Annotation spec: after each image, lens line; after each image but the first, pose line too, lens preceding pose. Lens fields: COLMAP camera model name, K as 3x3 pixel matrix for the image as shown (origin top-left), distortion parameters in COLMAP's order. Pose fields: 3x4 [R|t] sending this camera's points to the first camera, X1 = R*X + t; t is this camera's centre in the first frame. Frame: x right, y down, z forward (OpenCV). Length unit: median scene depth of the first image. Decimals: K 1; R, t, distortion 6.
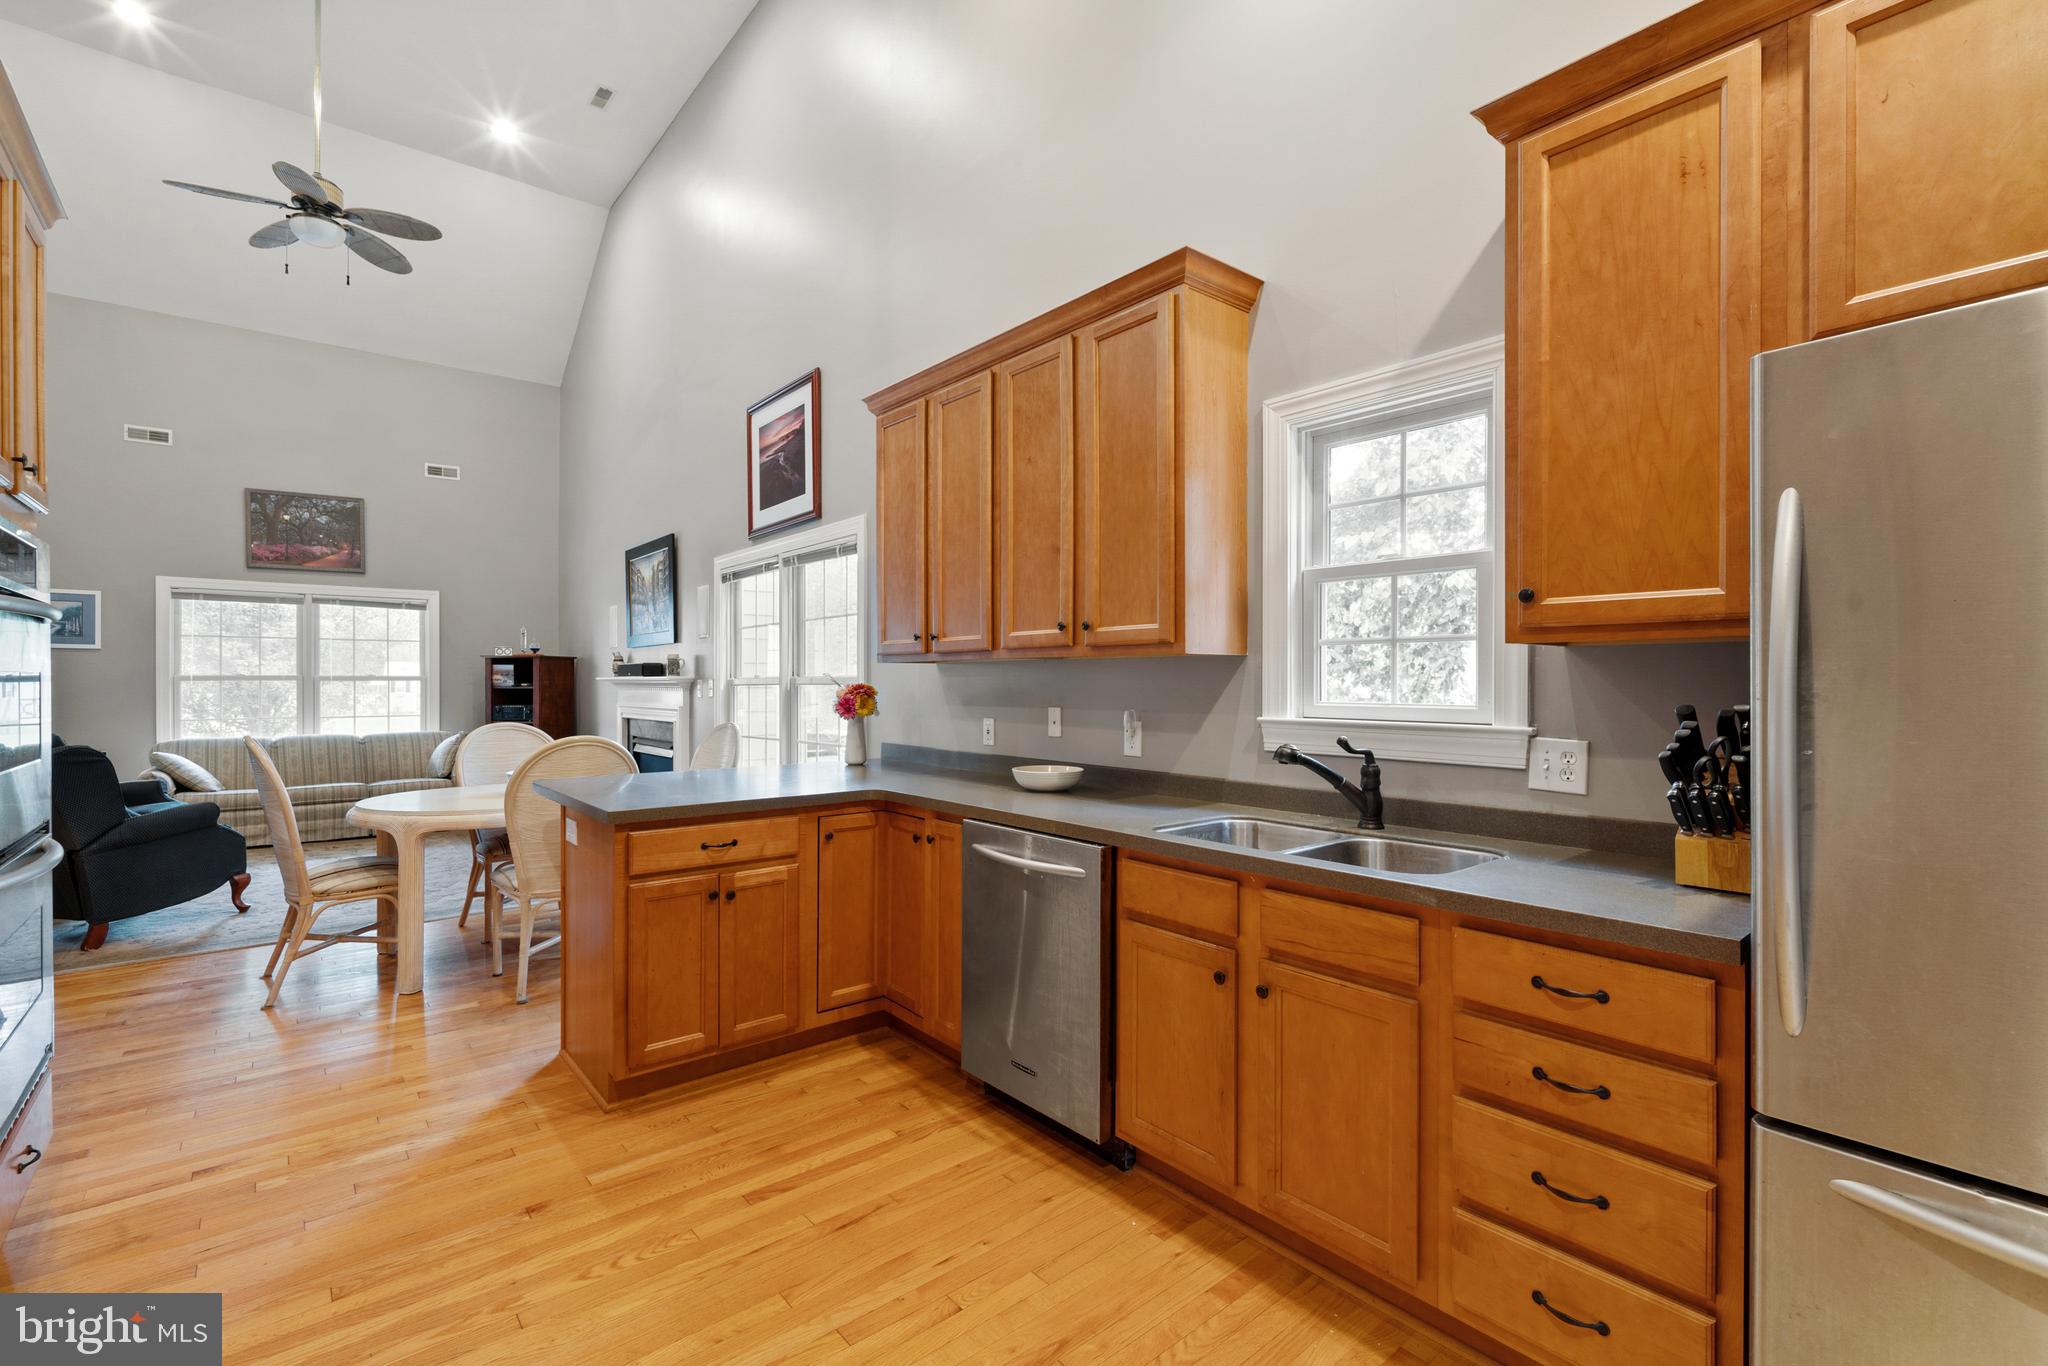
lens RADIAL K [[901.7, 0, 1032.3], [0, 901.7, 681.7], [0, 0, 1]] dist [-0.000281, -0.000326]
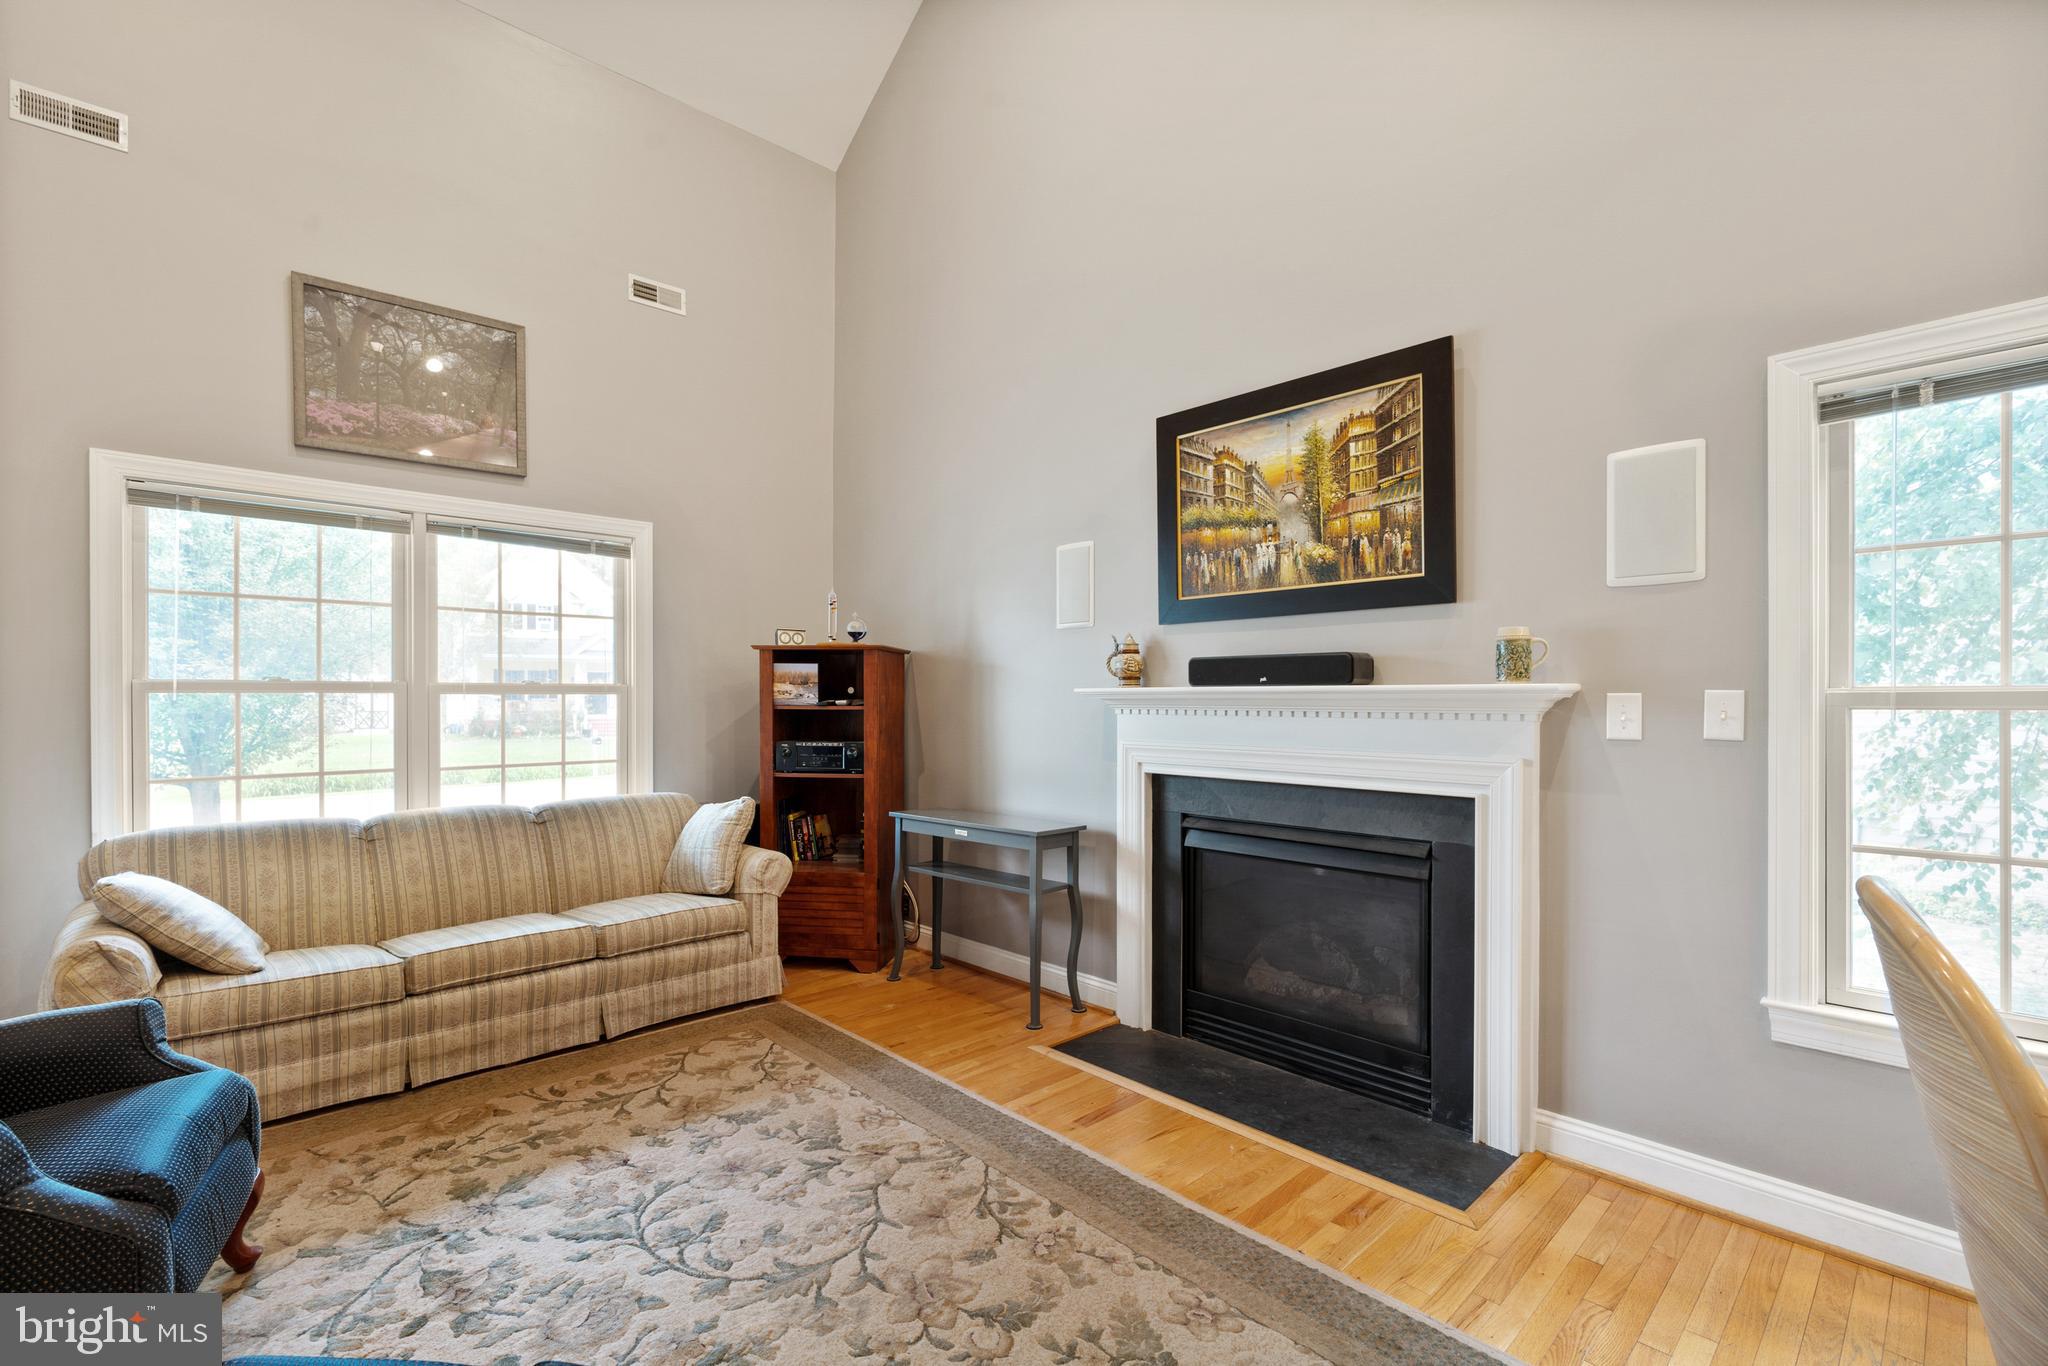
lens RADIAL K [[906.8, 0, 1025.9], [0, 906.8, 701.7], [0, 0, 1]] dist [0.001541, 0.000589]
pose [[0.998075, 0.003295, 0.061939, -0.624014], [-0.003551, 0.999986, 0.004028, 0.000645], [-0.061925, -0.004240, 0.998072, 0.607937]]
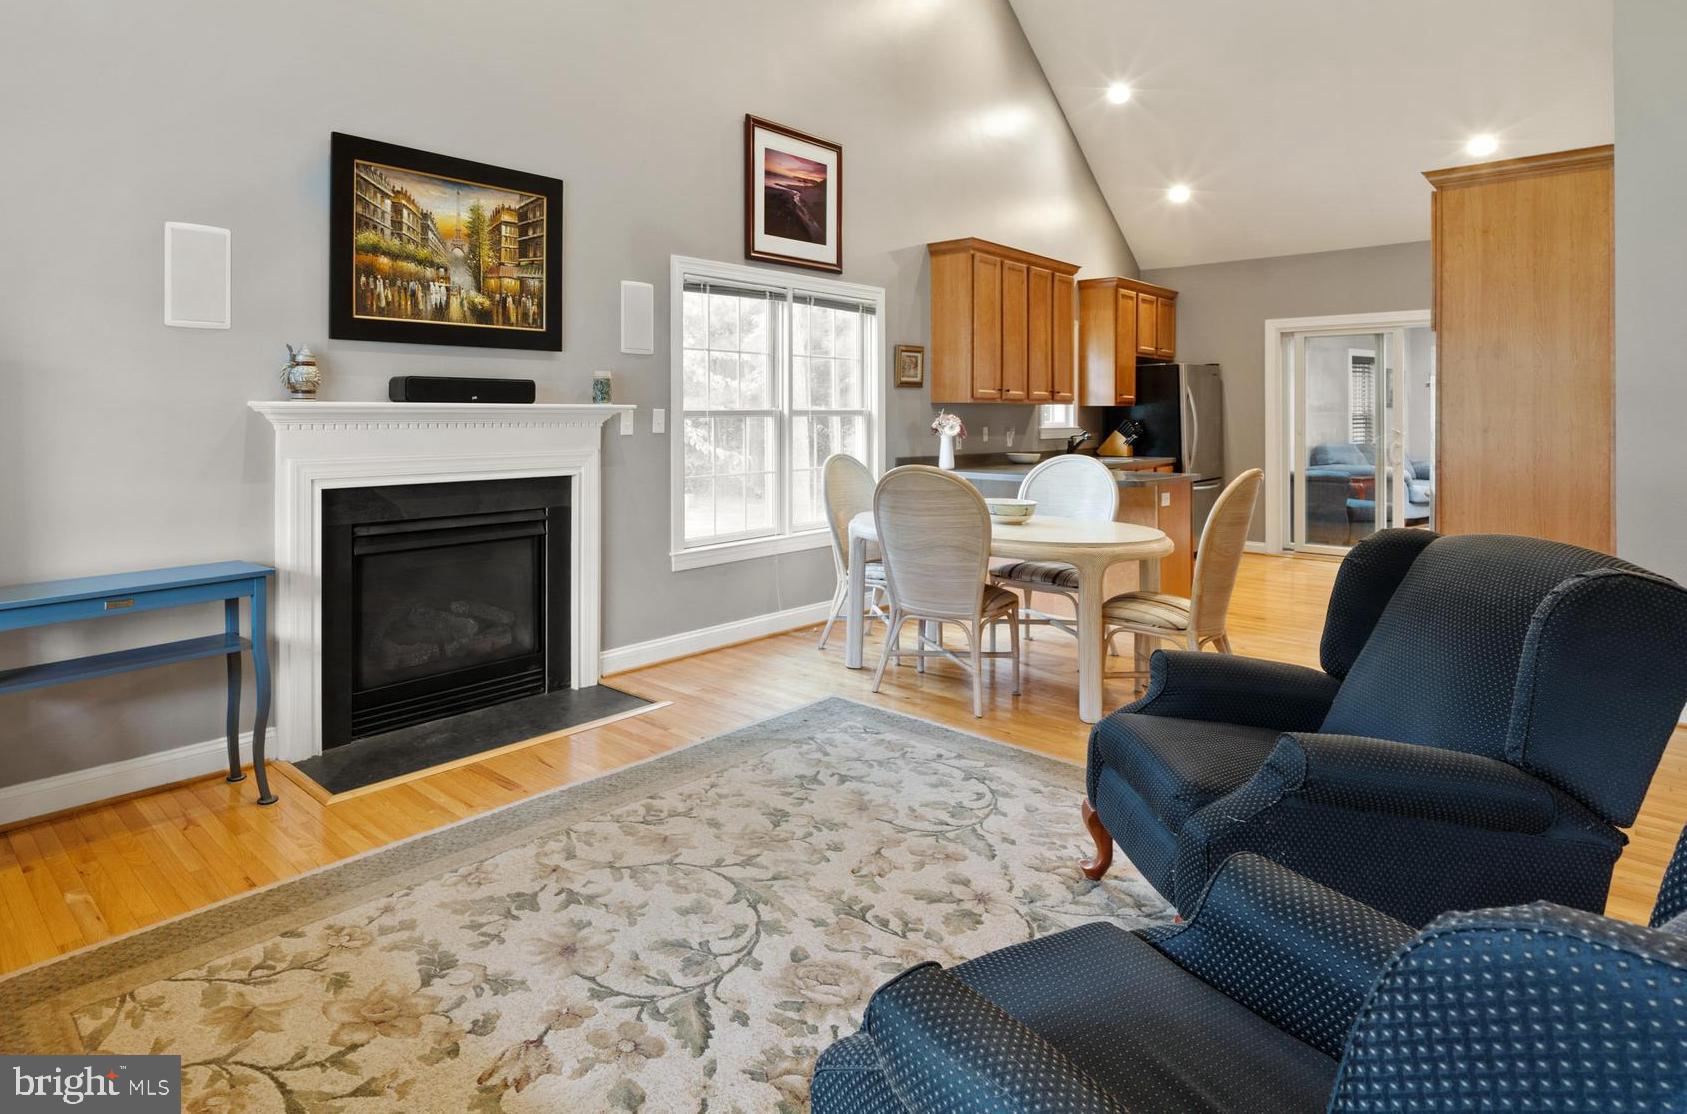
lens RADIAL K [[911.2, 0, 643.1], [0, 911.2, 405.4], [0, 0, 1]] dist [-0.003849, -0.000449]
pose [[-0.035660, 0.011947, 0.999293, -1.057457], [-0.000658, 0.999928, -0.011978, 0.002494], [-0.999364, -0.001085, -0.035649, 0.978271]]
